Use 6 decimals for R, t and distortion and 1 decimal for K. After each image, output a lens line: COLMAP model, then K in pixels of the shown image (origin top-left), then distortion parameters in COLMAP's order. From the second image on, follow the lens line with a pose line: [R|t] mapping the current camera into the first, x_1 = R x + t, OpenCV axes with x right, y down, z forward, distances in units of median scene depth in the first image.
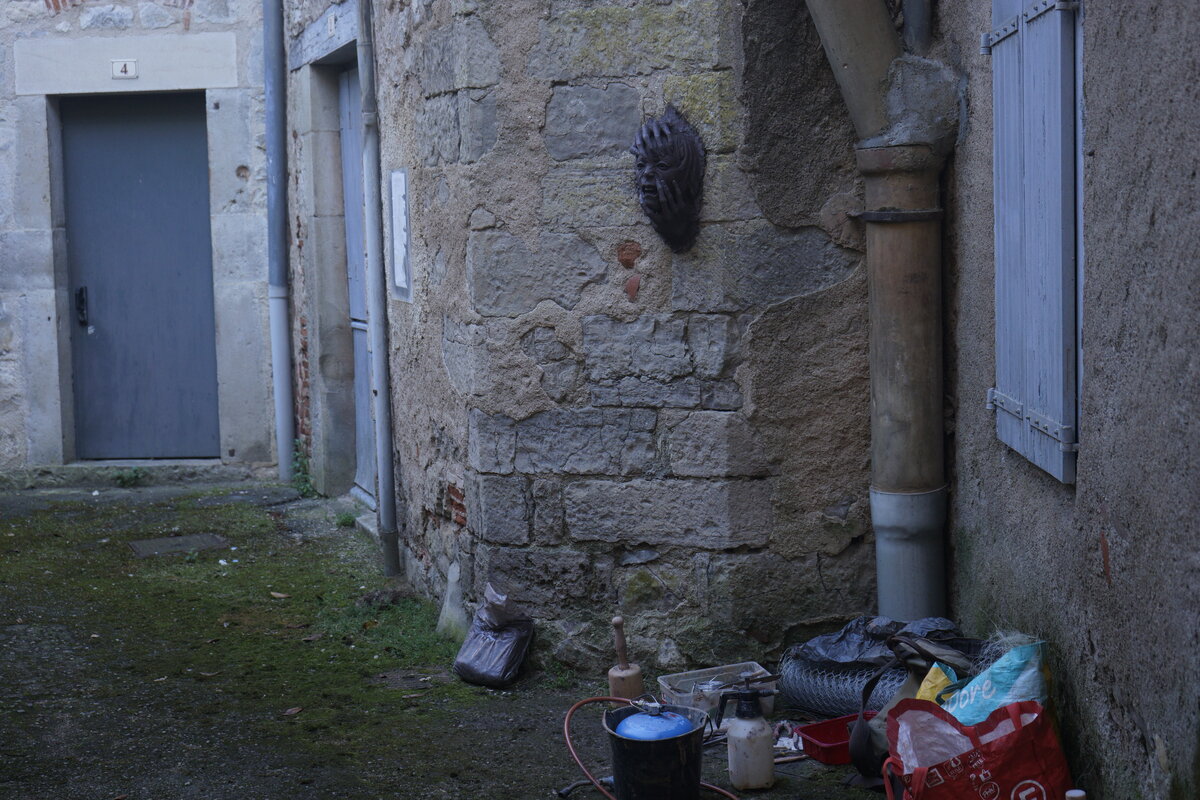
lens RADIAL K [[1866.2, 0, 605.8], [0, 1866.2, 392.4], [0, 0, 1]] dist [0.012623, 0.000000]
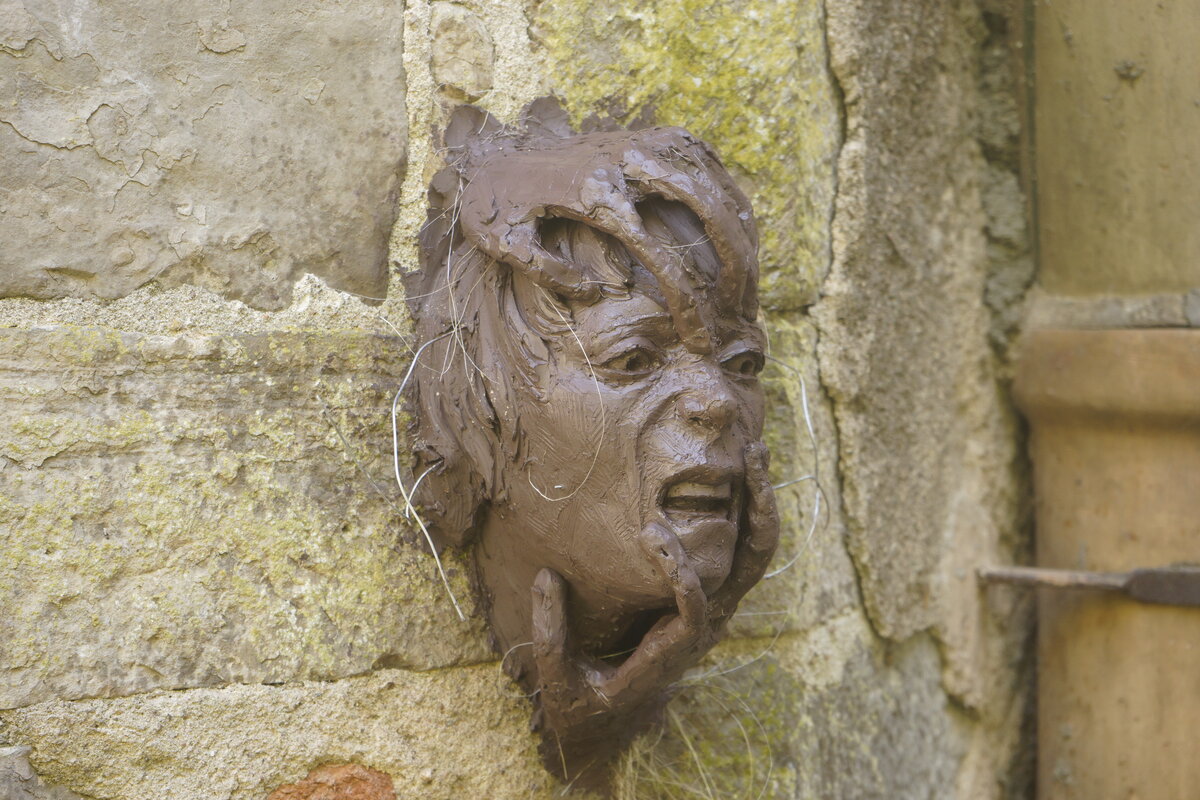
lens RADIAL K [[2487.7, 0, 598.1], [0, 2487.7, 404.9], [0, 0, 1]] dist [-0.034023, 0.000000]
pose [[0.482315, 0.017152, 0.875830, -0.185522], [0.073723, 0.995467, -0.060094, -0.097718], [-0.872890, 0.093553, 0.478864, 0.842923]]
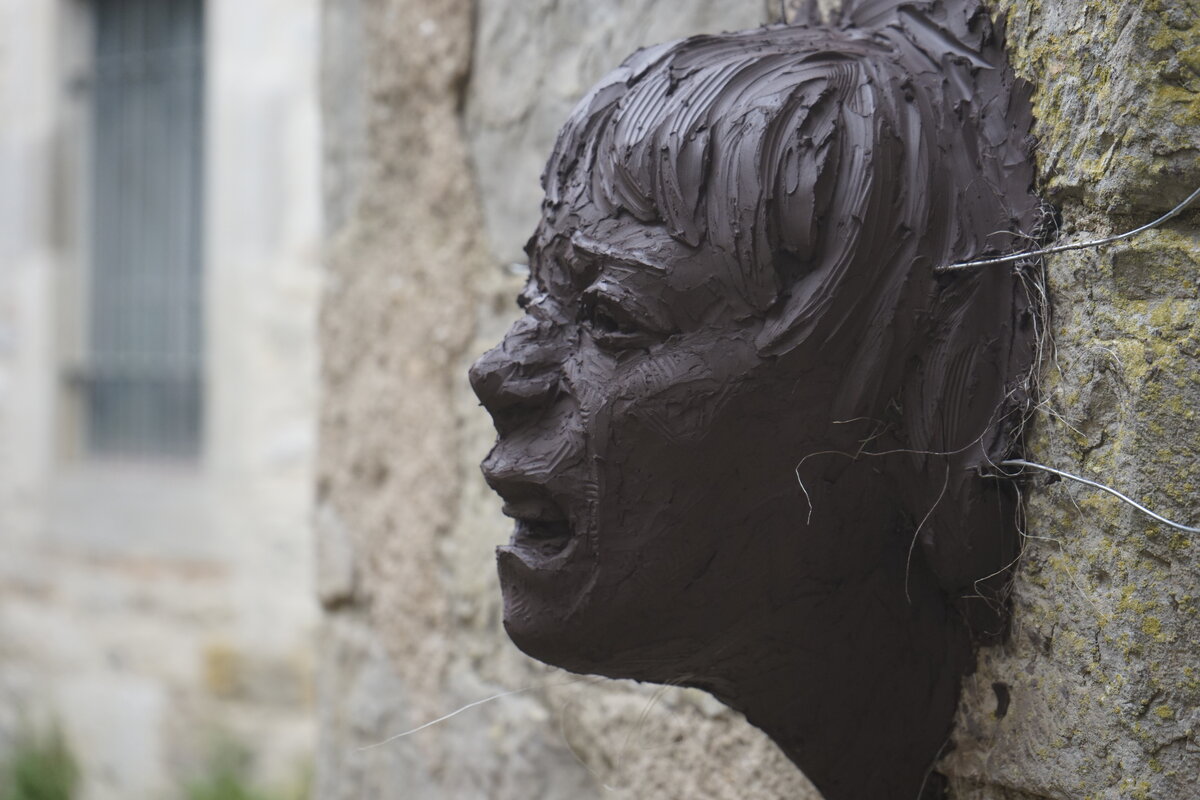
lens RADIAL K [[2487.7, 0, 653.4], [0, 2487.7, 396.6], [0, 0, 1]] dist [-0.034023, 0.000000]
pose [[0.814889, 0.043103, -0.578012, 0.118606], [-0.085071, 0.995326, -0.045710, -0.103098], [0.573340, 0.086421, 0.814747, 0.821671]]
